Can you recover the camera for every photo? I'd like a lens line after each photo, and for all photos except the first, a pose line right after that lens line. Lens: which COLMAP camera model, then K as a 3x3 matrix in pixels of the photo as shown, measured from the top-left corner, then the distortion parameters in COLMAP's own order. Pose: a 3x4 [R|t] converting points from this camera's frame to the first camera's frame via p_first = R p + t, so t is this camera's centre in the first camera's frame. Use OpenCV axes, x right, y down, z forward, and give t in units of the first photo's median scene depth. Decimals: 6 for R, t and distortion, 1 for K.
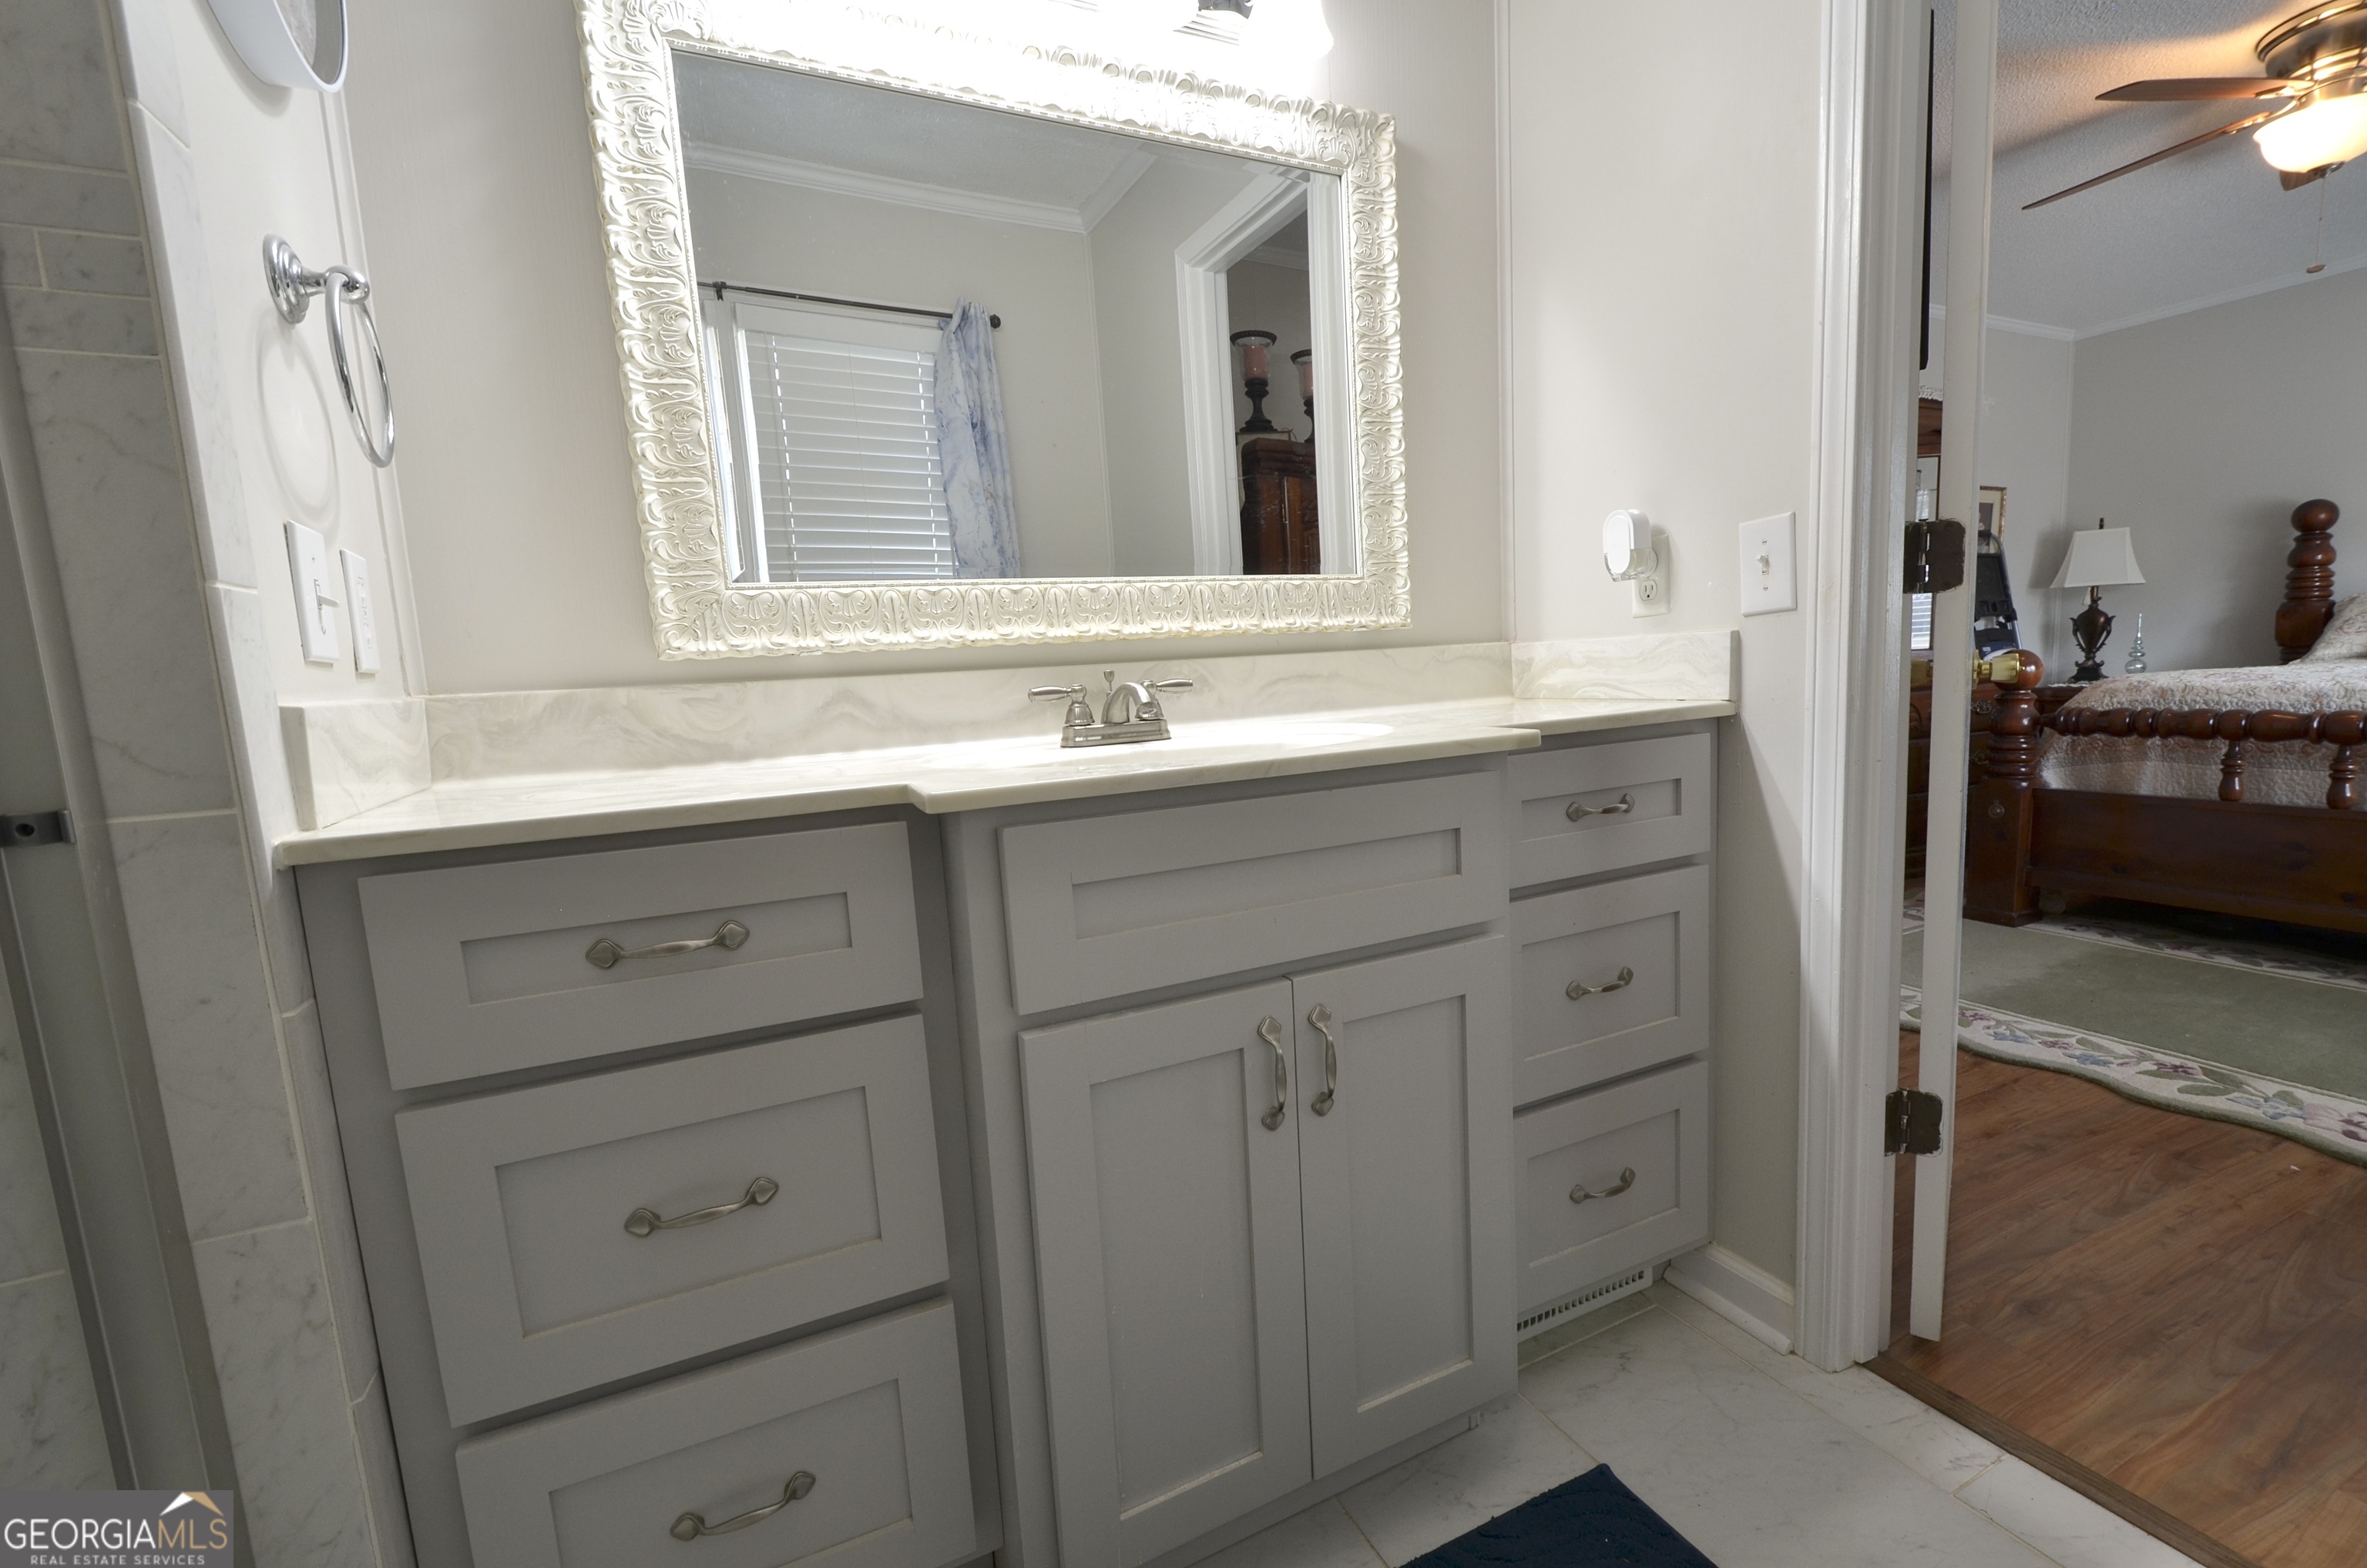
lens RADIAL K [[1022.7, 0, 1245.4], [0, 1022.7, 798.5], [0, 0, 1]] dist [0.001998, -0.002610]
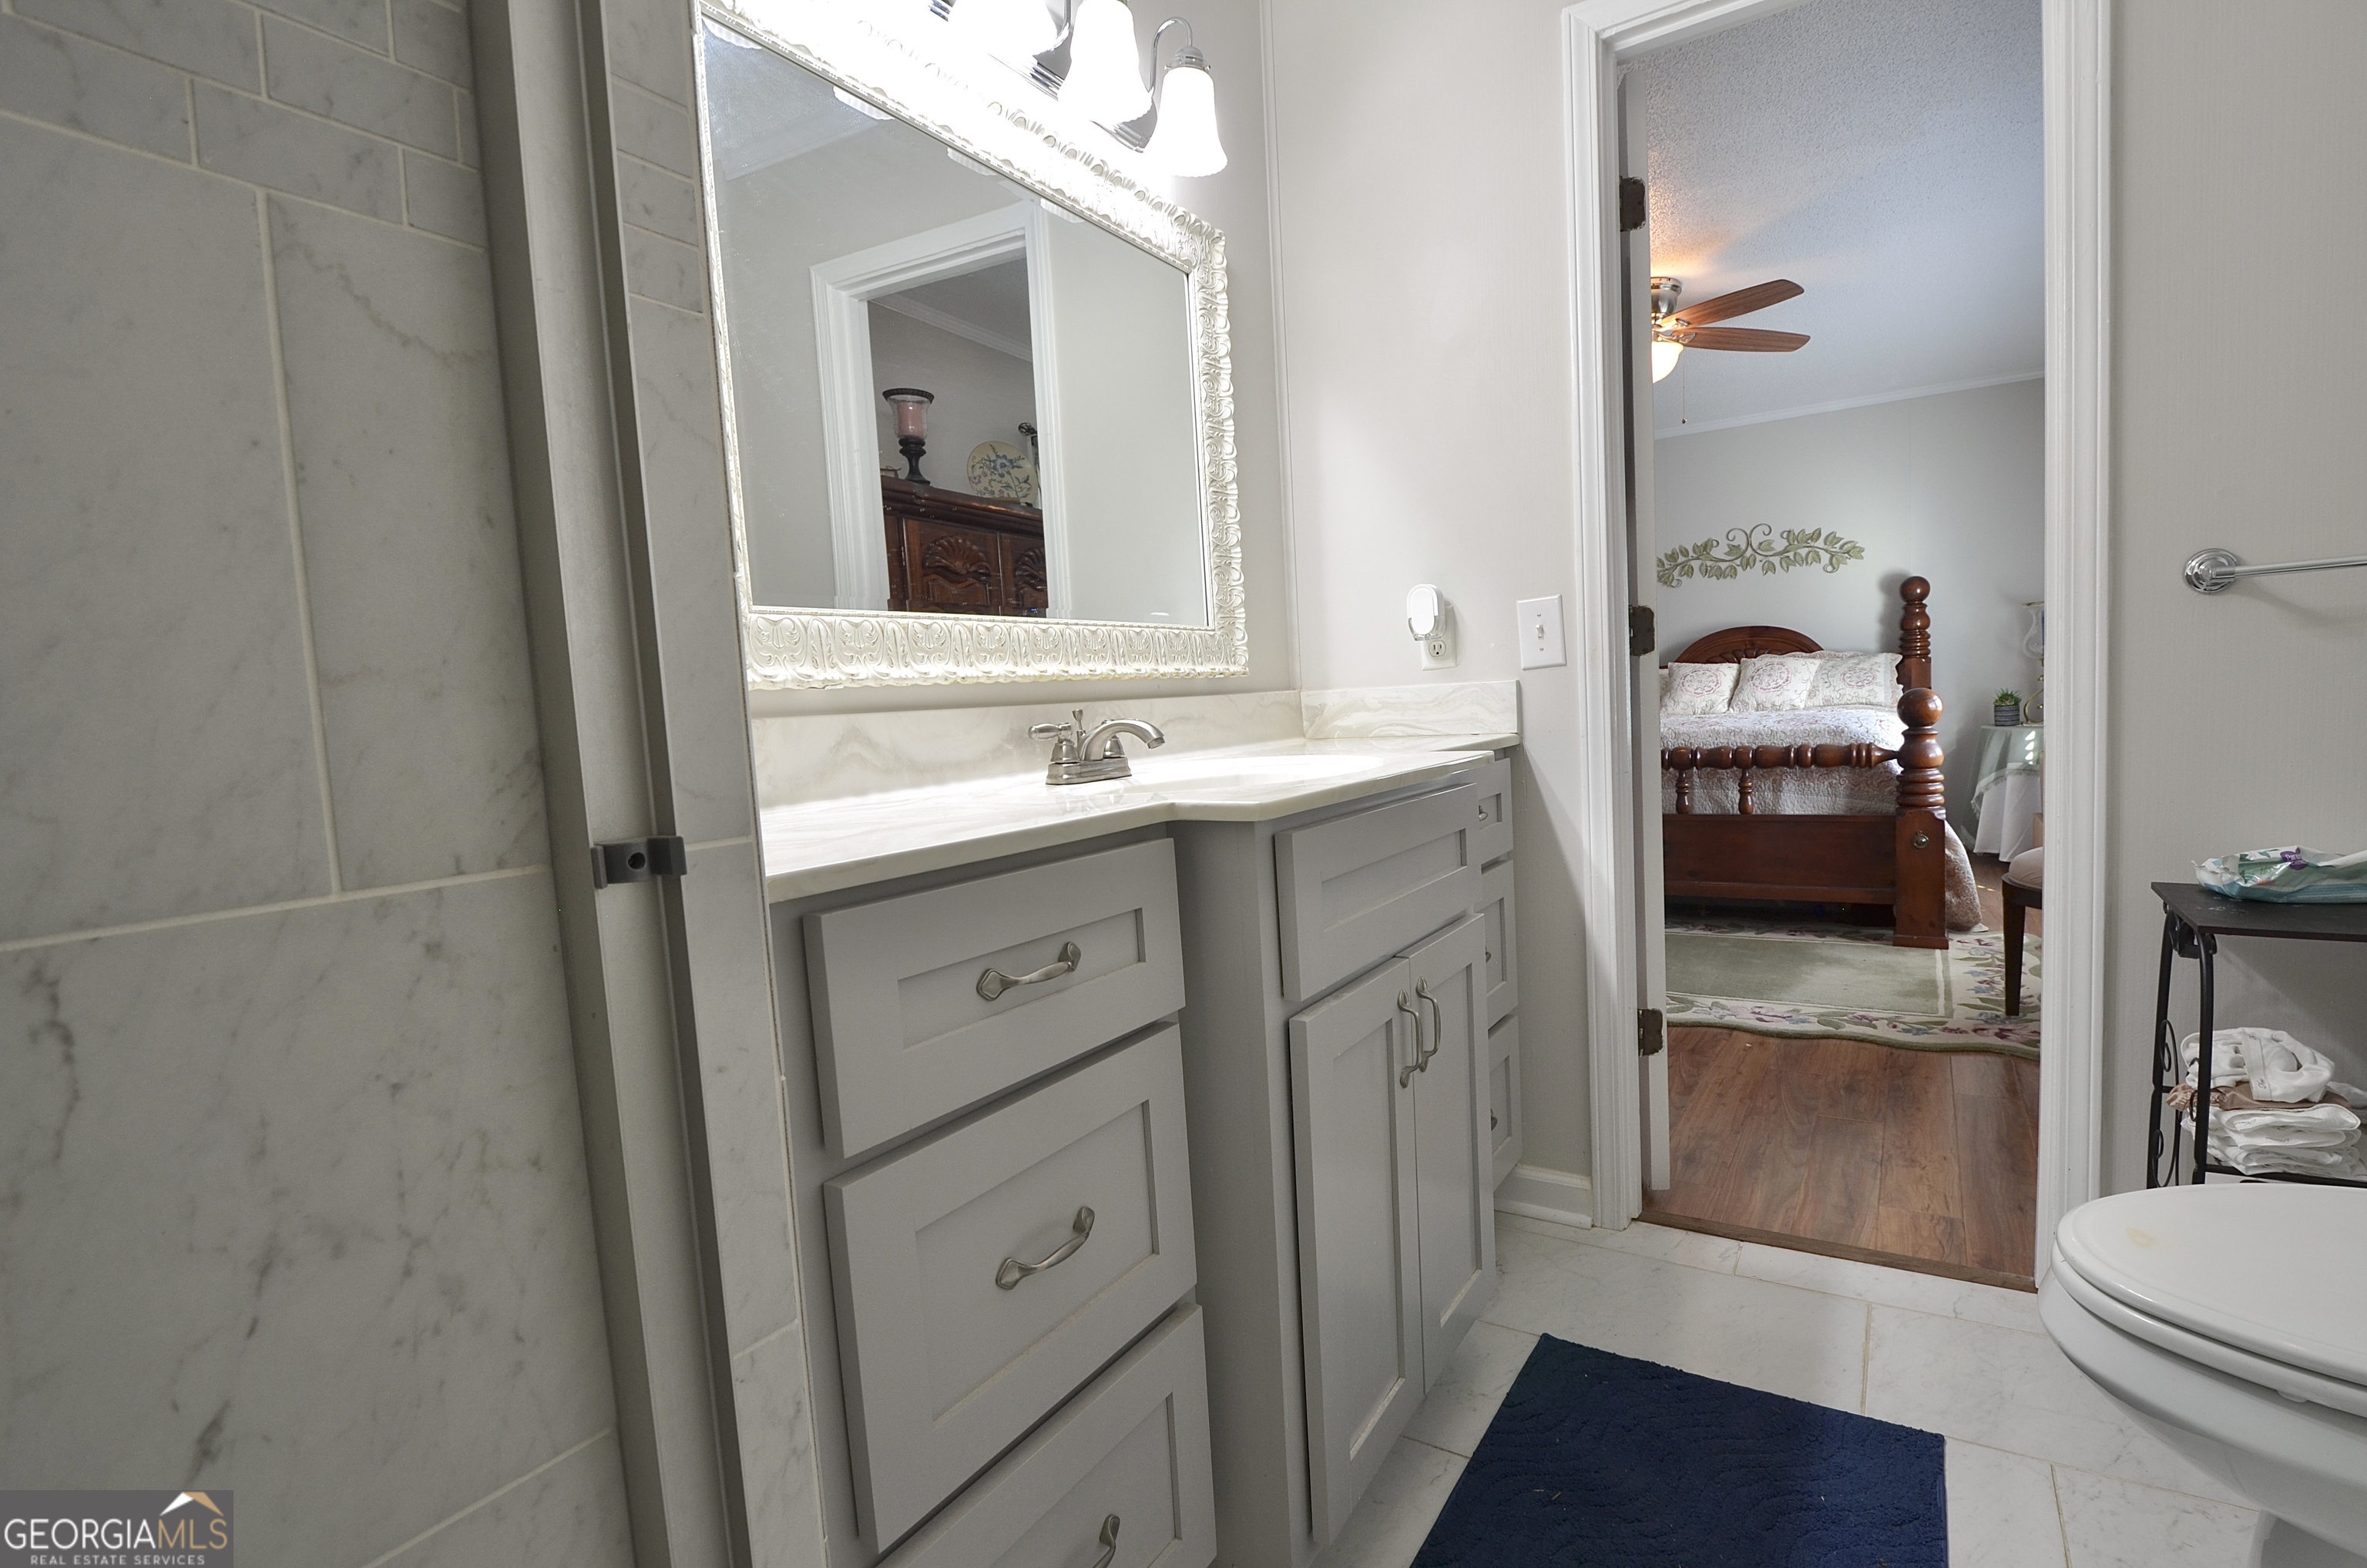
lens RADIAL K [[1097.1, 0, 1240.8], [0, 1097.1, 799.7], [0, 0, 1]] dist [-0.000788, -0.009499]
pose [[0.847201, -0.041863, 0.529621, -0.522307], [0.079031, 0.995730, -0.047714, 0.026023], [-0.525362, 0.082279, 0.846891, 0.001573]]
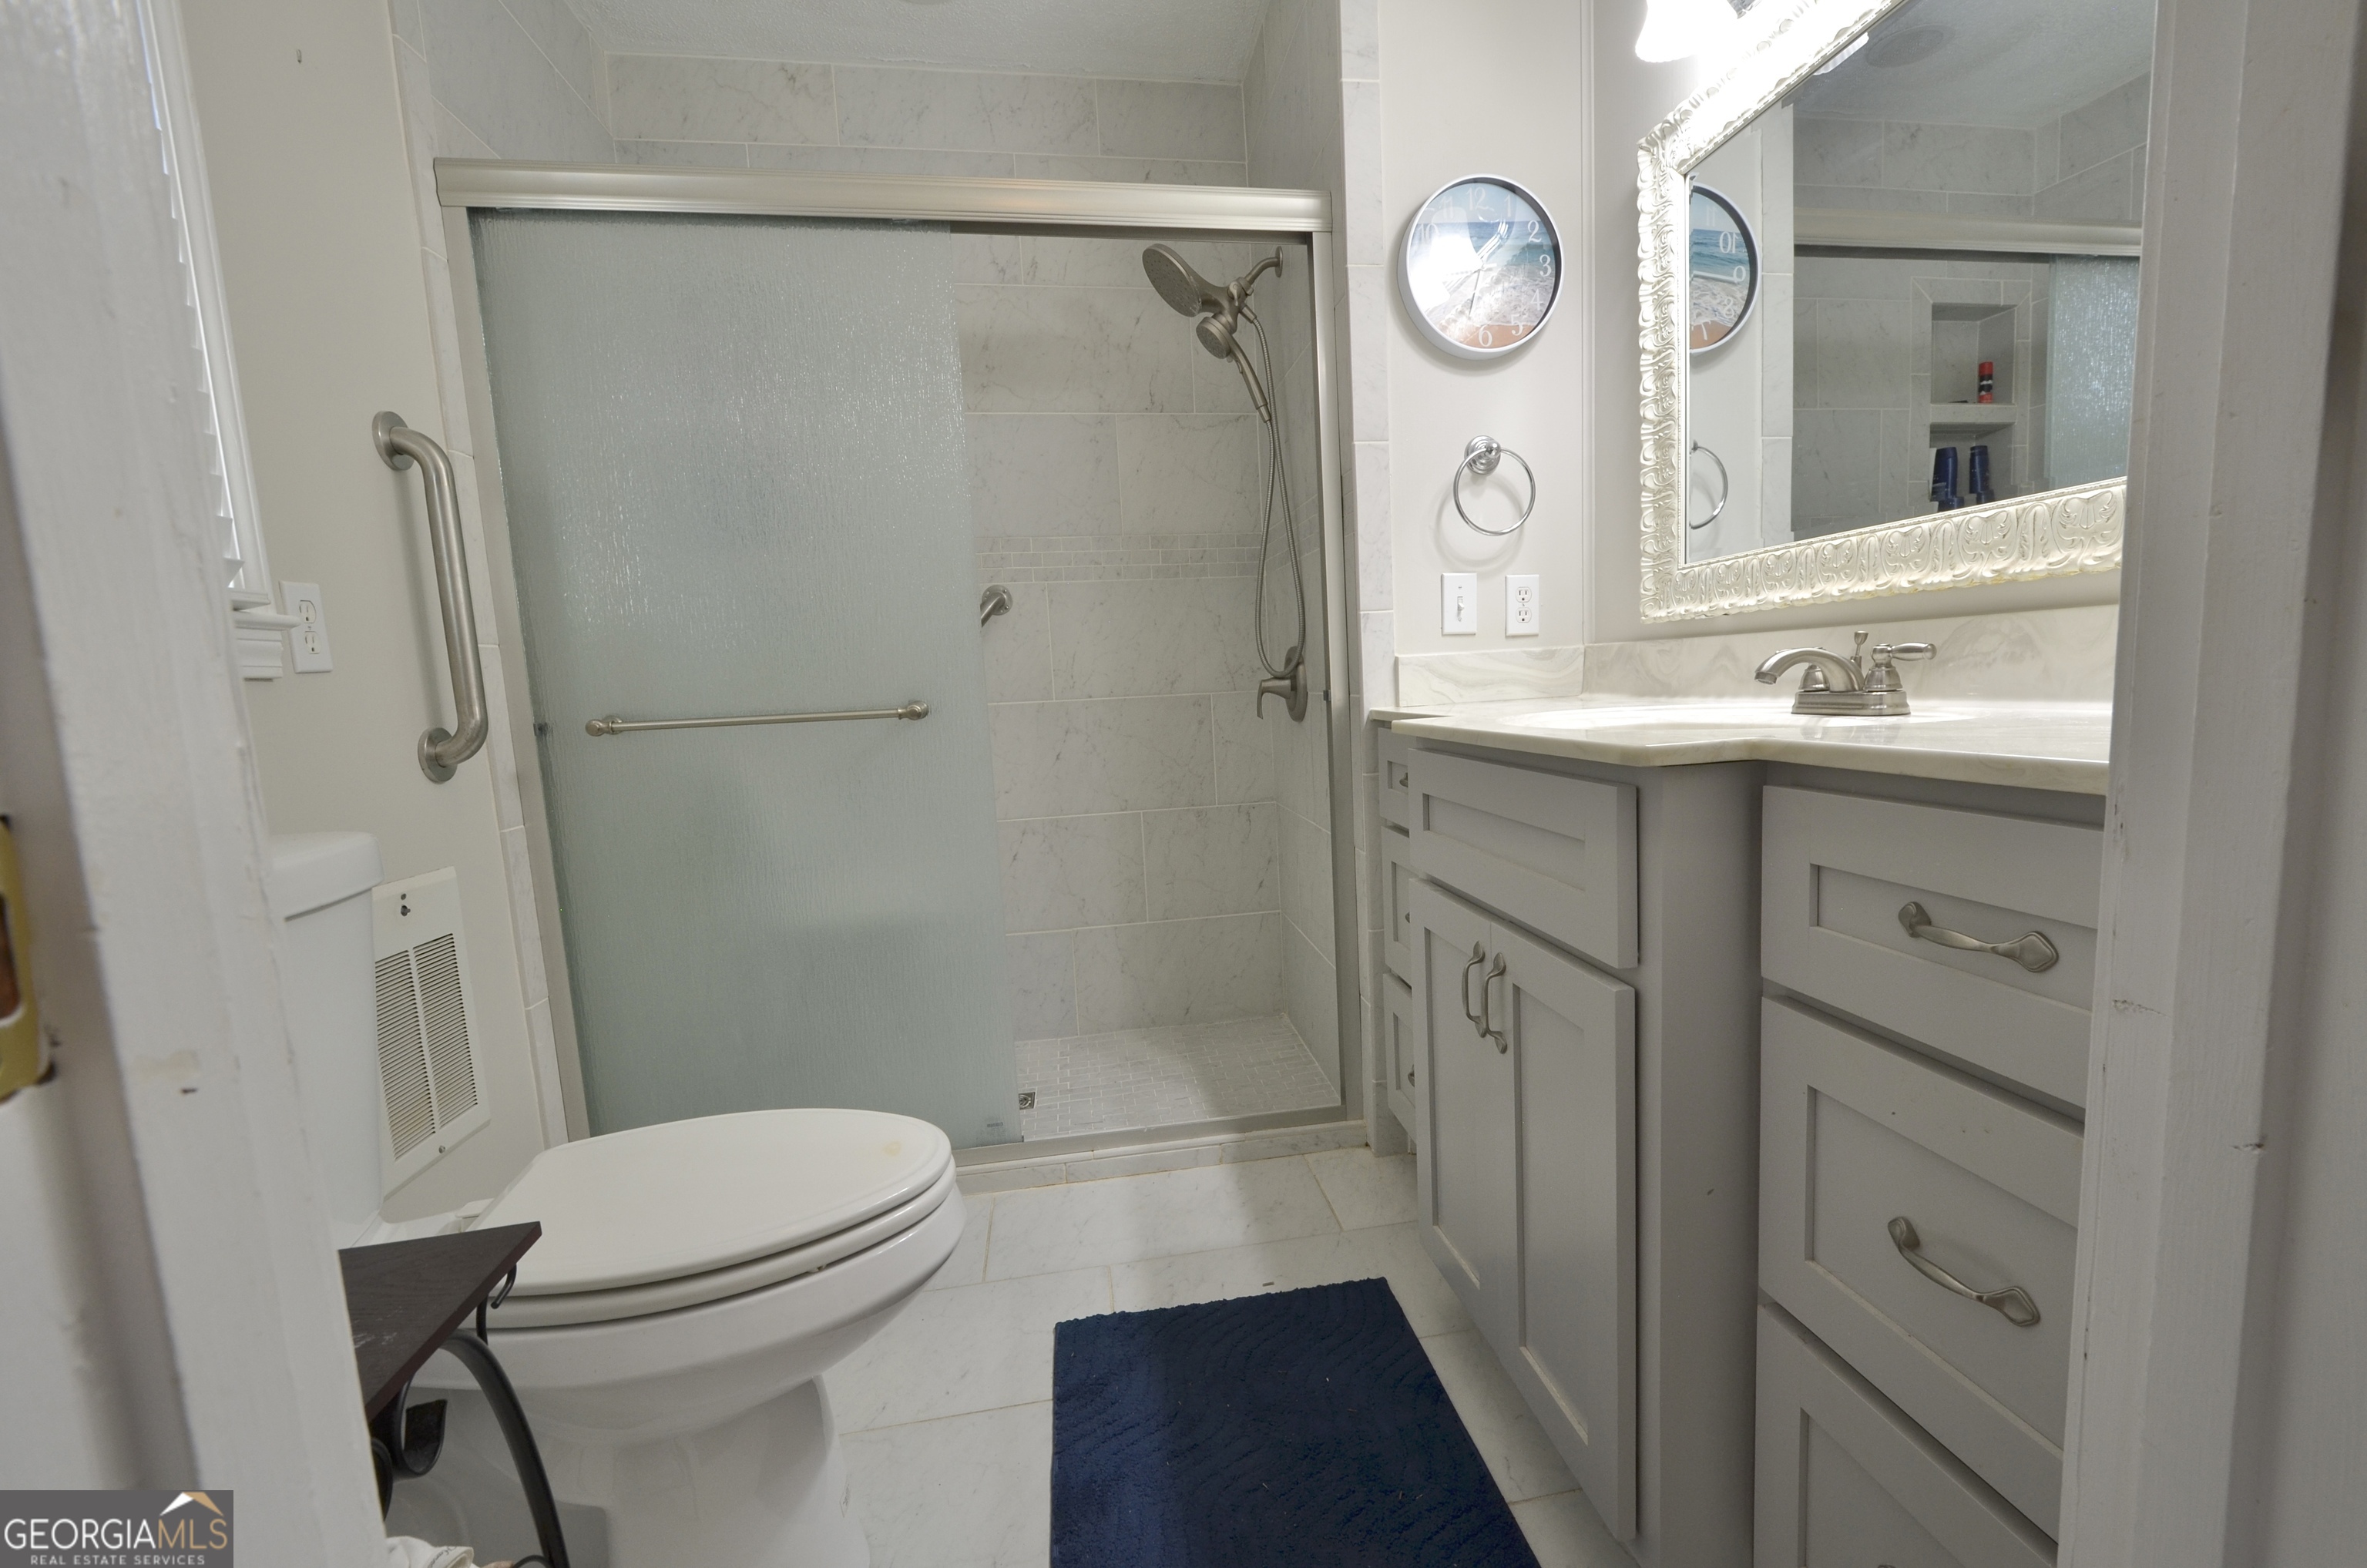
lens RADIAL K [[1023.4, 0, 1242.9], [0, 1023.4, 798.1], [0, 0, 1]] dist [0.006527, -0.006899]
pose [[-0.282094, 0.177488, -0.942826, 0.792373], [-0.065531, 0.976878, 0.203505, -0.117579], [0.957146, 0.119192, -0.263941, 0.672517]]
